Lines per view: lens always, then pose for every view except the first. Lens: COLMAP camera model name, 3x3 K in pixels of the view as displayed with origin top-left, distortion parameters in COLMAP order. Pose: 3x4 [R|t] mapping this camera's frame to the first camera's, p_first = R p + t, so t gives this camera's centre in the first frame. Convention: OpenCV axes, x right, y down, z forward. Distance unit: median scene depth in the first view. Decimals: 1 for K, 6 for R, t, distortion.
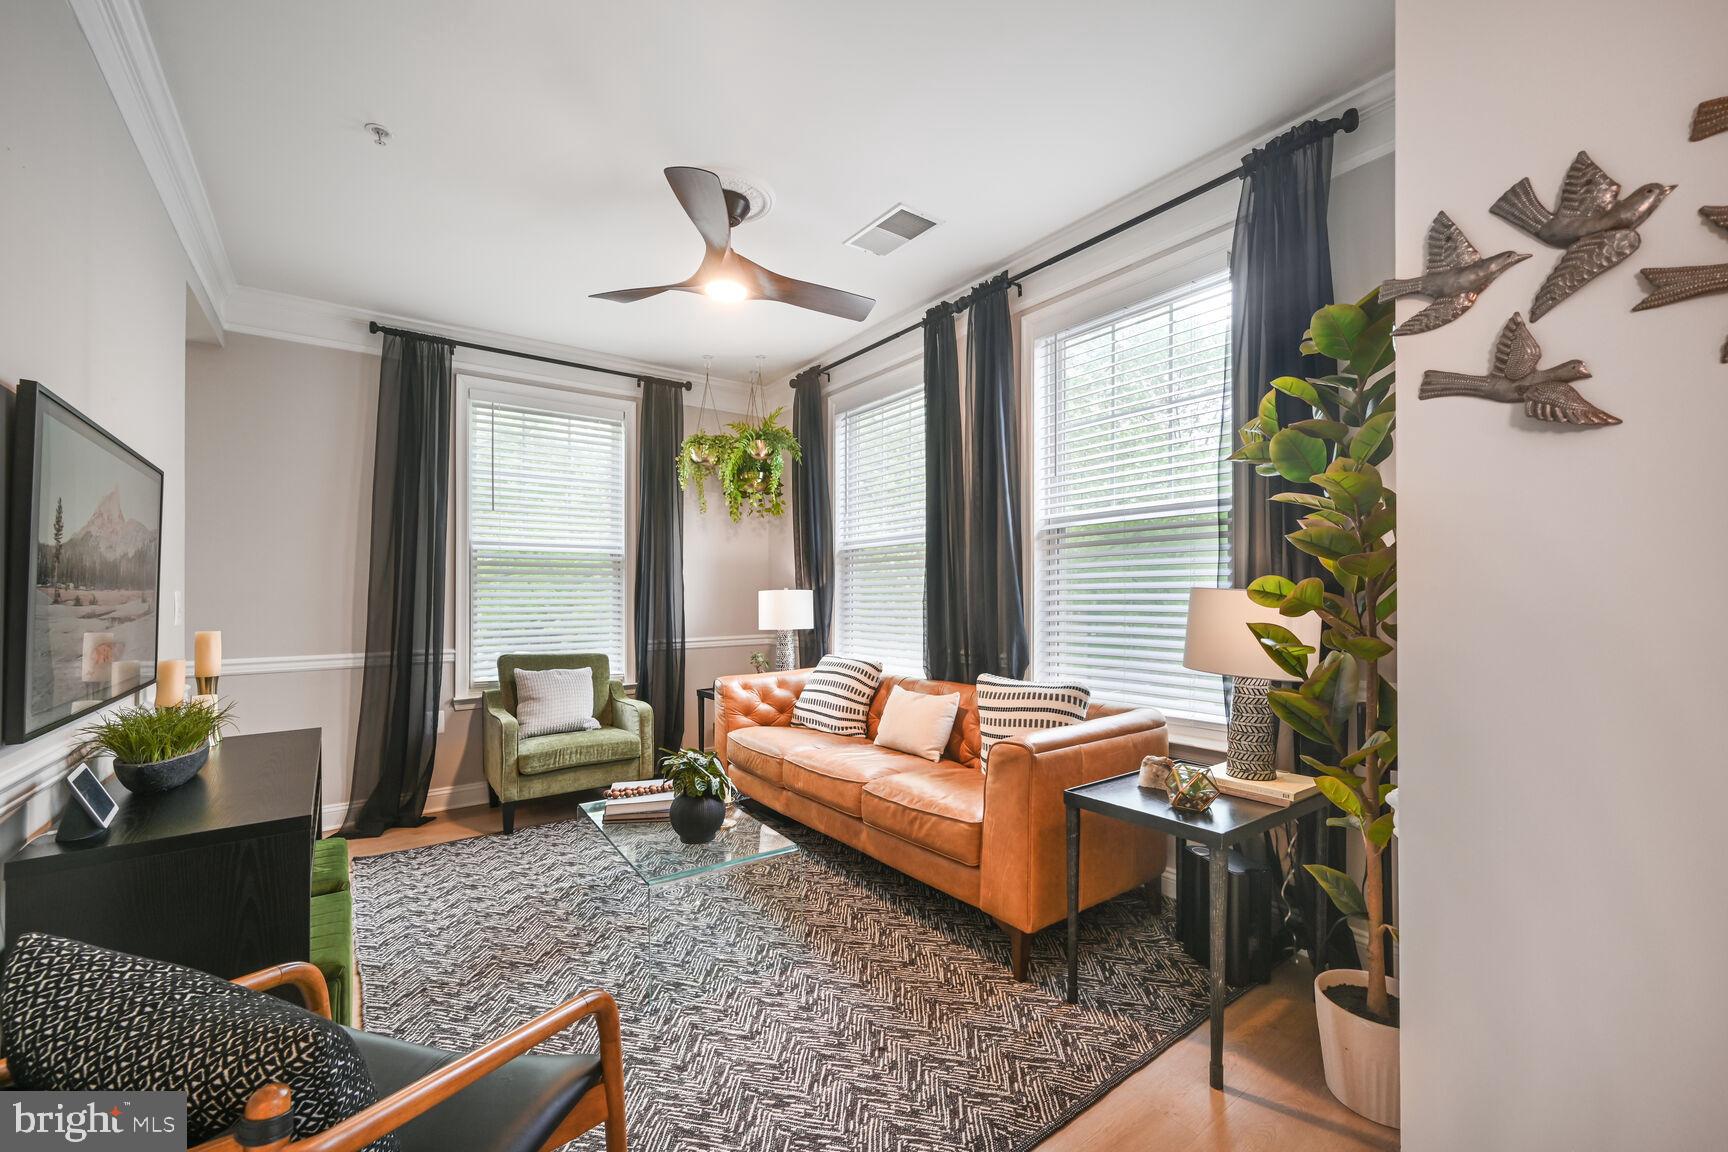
lens RADIAL K [[699.4, 0, 880.9], [0, 699.4, 578.8], [0, 0, 1]] dist [0.001104, 0.000165]
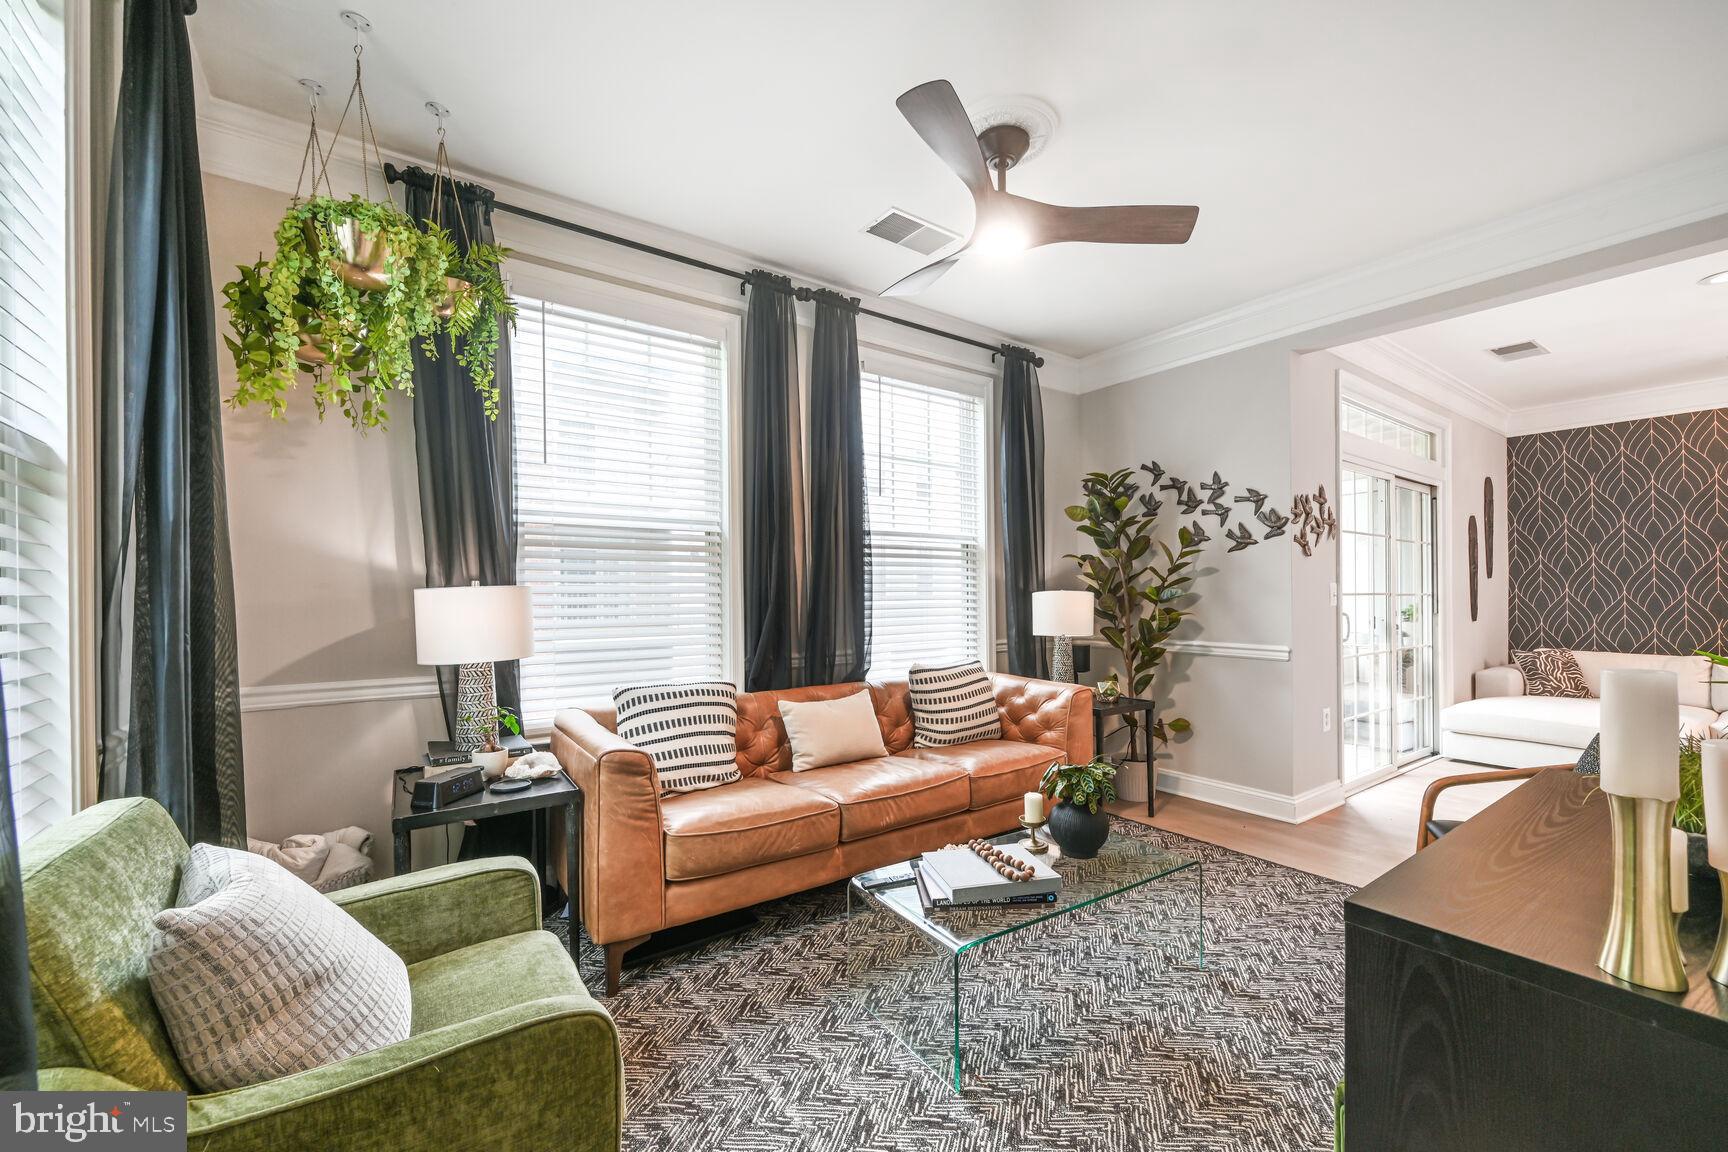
lens RADIAL K [[699.4, 0, 880.9], [0, 699.4, 578.8], [0, 0, 1]] dist [0.001104, 0.000165]
pose [[0.020979, 0.027679, 0.999397, -1.160934], [-0.018213, 0.999461, -0.027299, 0.036431], [-0.999614, -0.017629, 0.021472, 1.200025]]
